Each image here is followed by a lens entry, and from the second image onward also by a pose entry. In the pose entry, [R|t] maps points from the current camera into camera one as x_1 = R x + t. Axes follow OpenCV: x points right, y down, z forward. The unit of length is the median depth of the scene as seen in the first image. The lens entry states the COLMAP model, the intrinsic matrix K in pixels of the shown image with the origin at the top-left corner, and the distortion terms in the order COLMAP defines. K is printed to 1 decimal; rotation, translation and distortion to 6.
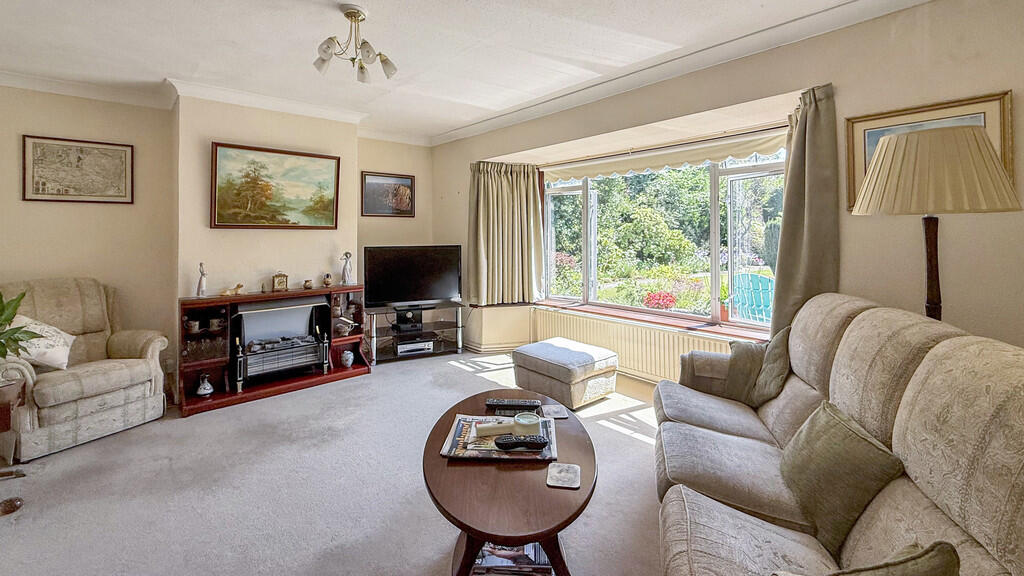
lens RADIAL K [[429.8, 0, 510.5], [0, 429.8, 233.2], [0, 0, 1]] dist [0.000540, 0.000133]
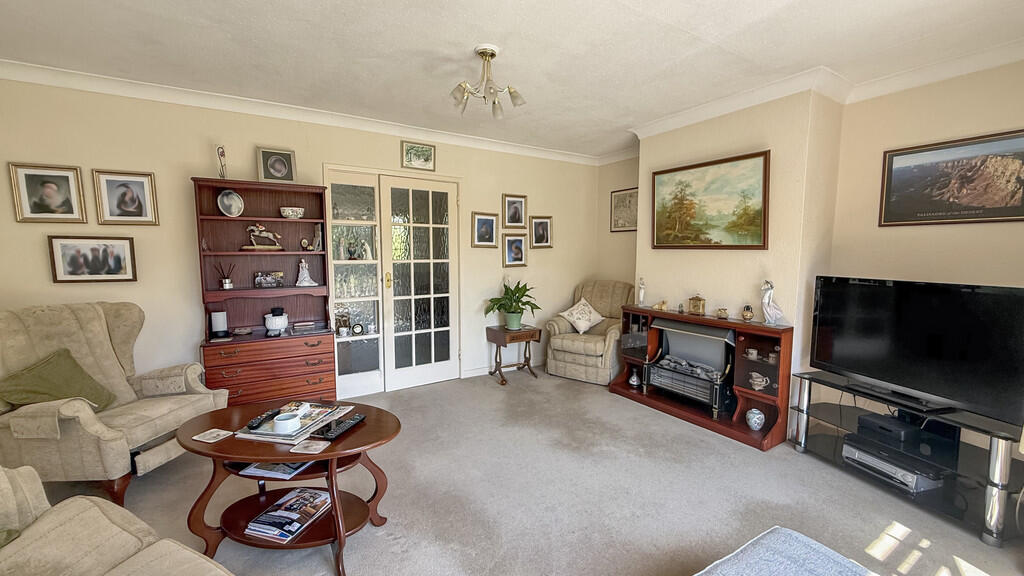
lens RADIAL K [[410.4, 0, 512.0], [0, 410.4, 288.0], [0, 0, 1]] dist [-0.000159, -0.000025]
pose [[-0.170537, 0.093629, -0.980893, 0.418797], [0.000648, 0.995486, 0.094910, -0.010848], [0.985351, 0.015550, -0.169827, 0.750252]]
